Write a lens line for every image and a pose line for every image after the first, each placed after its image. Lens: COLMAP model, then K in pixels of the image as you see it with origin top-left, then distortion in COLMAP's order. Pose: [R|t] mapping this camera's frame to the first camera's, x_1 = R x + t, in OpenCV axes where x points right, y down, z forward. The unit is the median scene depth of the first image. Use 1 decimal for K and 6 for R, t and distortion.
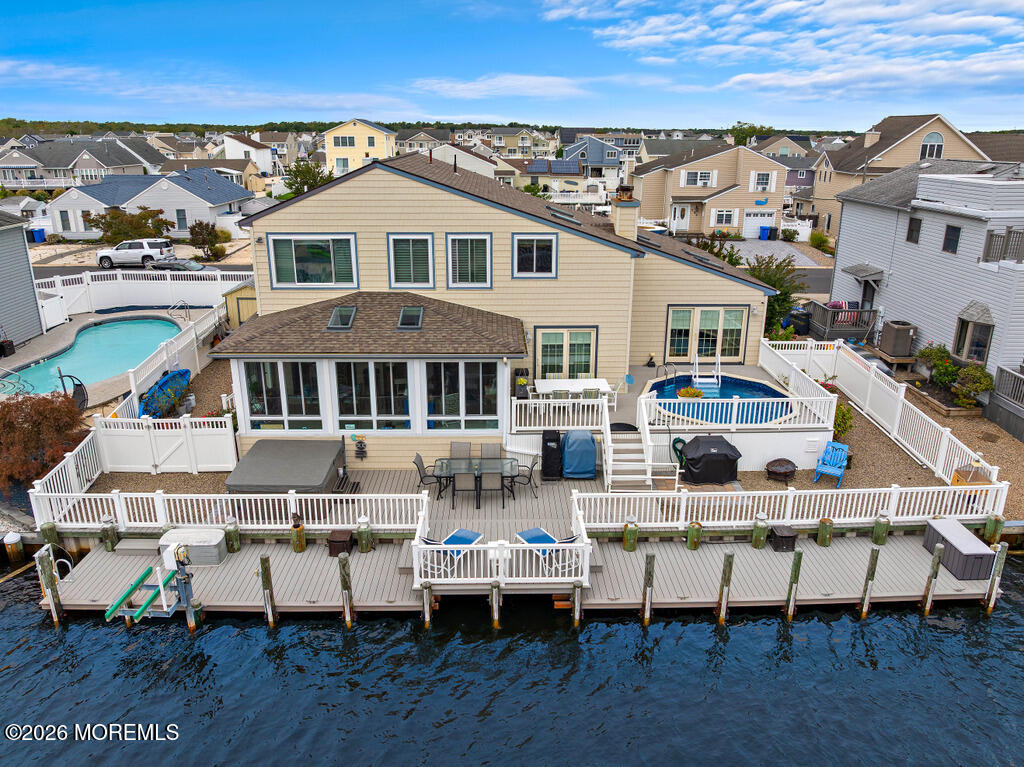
lens RADIAL K [[737.6, 0, 507.3], [0, 737.6, 384.4], [0, 0, 1]] dist [-0.040254, 0.002190]
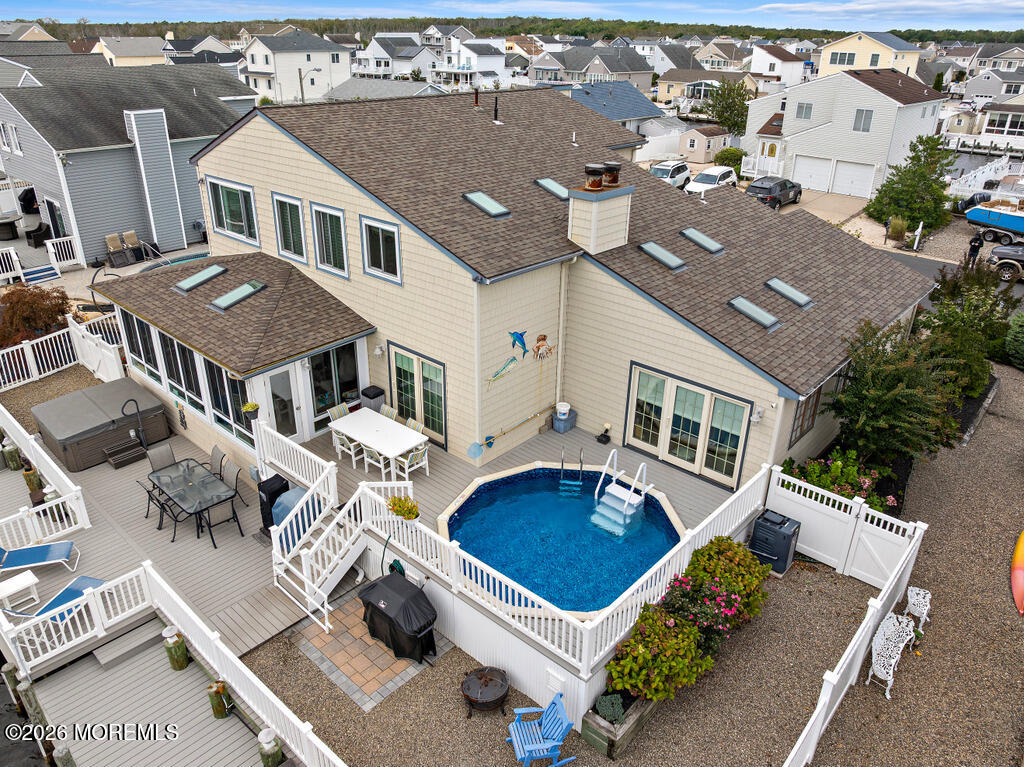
lens RADIAL K [[726.7, 0, 516.3], [0, 726.7, 380.8], [0, 0, 1]] dist [-0.063526, 0.044147]
pose [[0.726935, 0.303818, -0.615841, 0.624717], [-0.231105, 0.952729, 0.197224, -0.223696], [0.646650, -0.001045, 0.762786, 0.531435]]
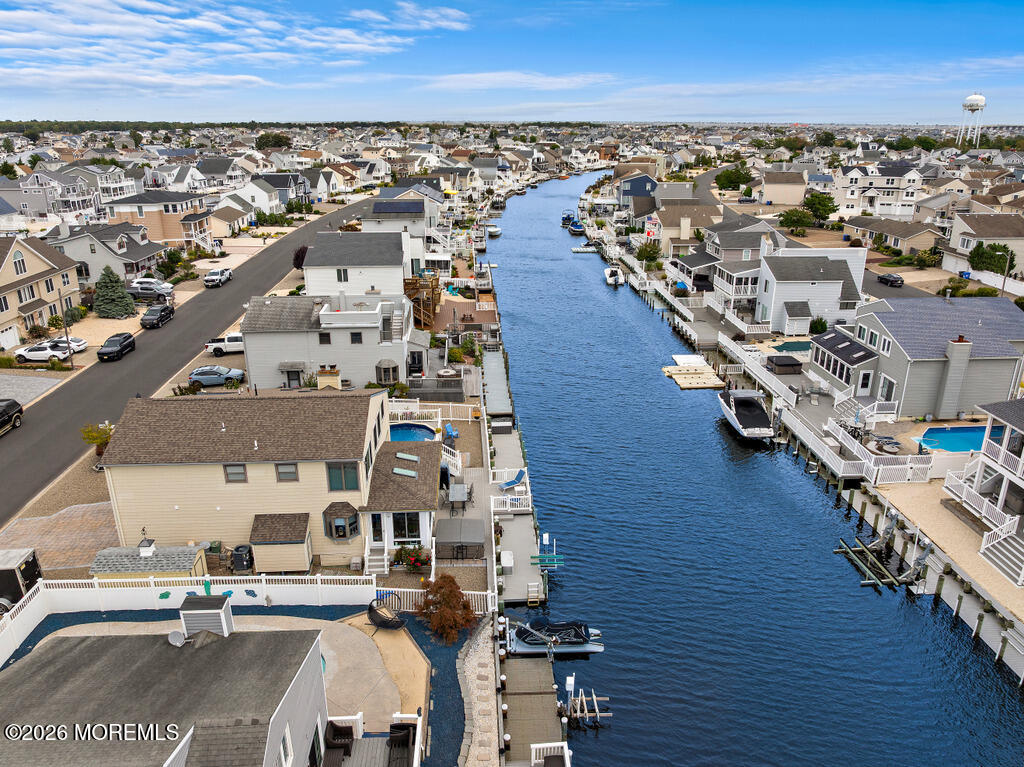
lens RADIAL K [[737.4, 0, 526.5], [0, 737.4, 381.6], [0, 0, 1]] dist [-0.035302, -0.001446]
pose [[-0.051691, -0.343486, 0.937734, -1.840596], [0.317432, 0.884641, 0.341536, -0.802191], [-0.946871, 0.315321, 0.063306, 0.474929]]
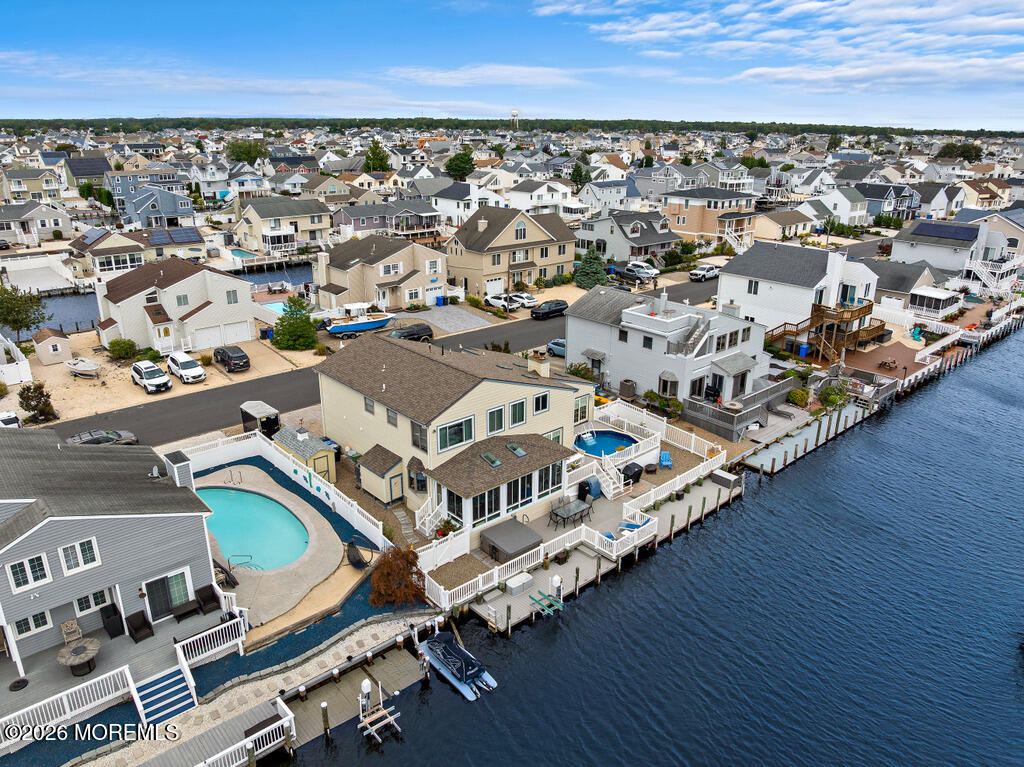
lens RADIAL K [[737.6, 0, 507.3], [0, 737.6, 384.4], [0, 0, 1]] dist [-0.040254, 0.002190]
pose [[0.762356, -0.221376, 0.608117, -1.273835], [0.206723, 0.973745, 0.095322, -0.440074], [-0.613252, 0.053042, 0.788104, -0.565840]]
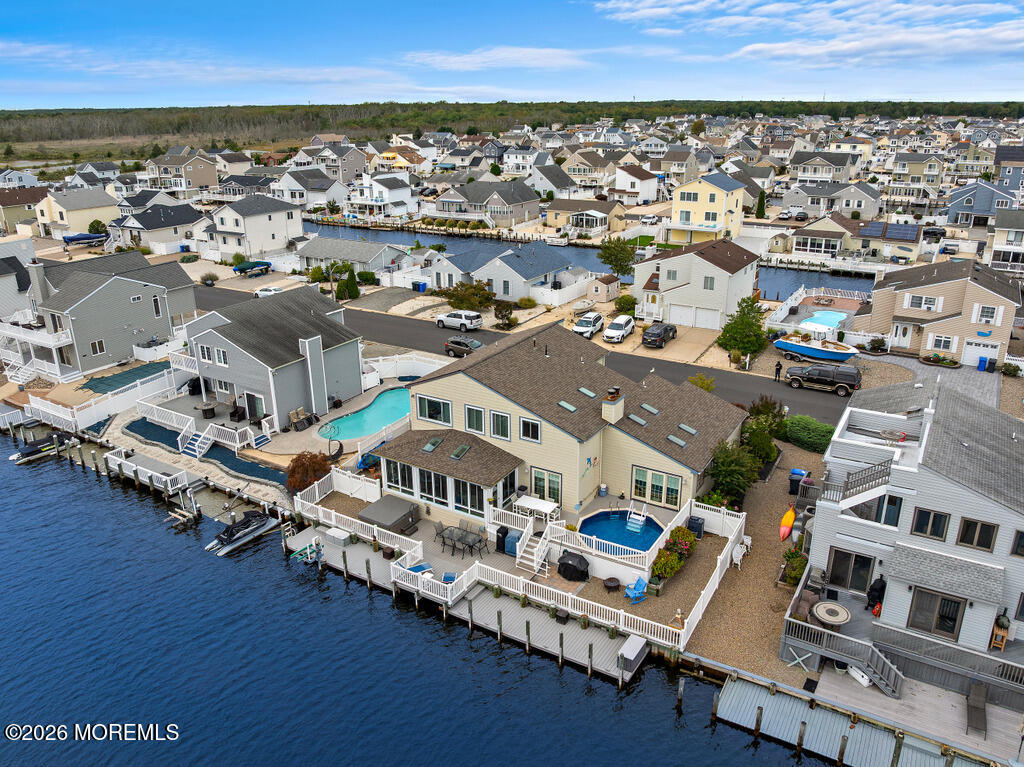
lens RADIAL K [[750.5, 0, 509.6], [0, 750.5, 385.0], [0, 0, 1]] dist [-0.004275, -0.060489]
pose [[0.837861, 0.175323, -0.516963, 0.941116], [-0.159473, 0.984322, 0.075359, -0.417885], [0.522070, 0.019301, 0.852684, -0.624371]]
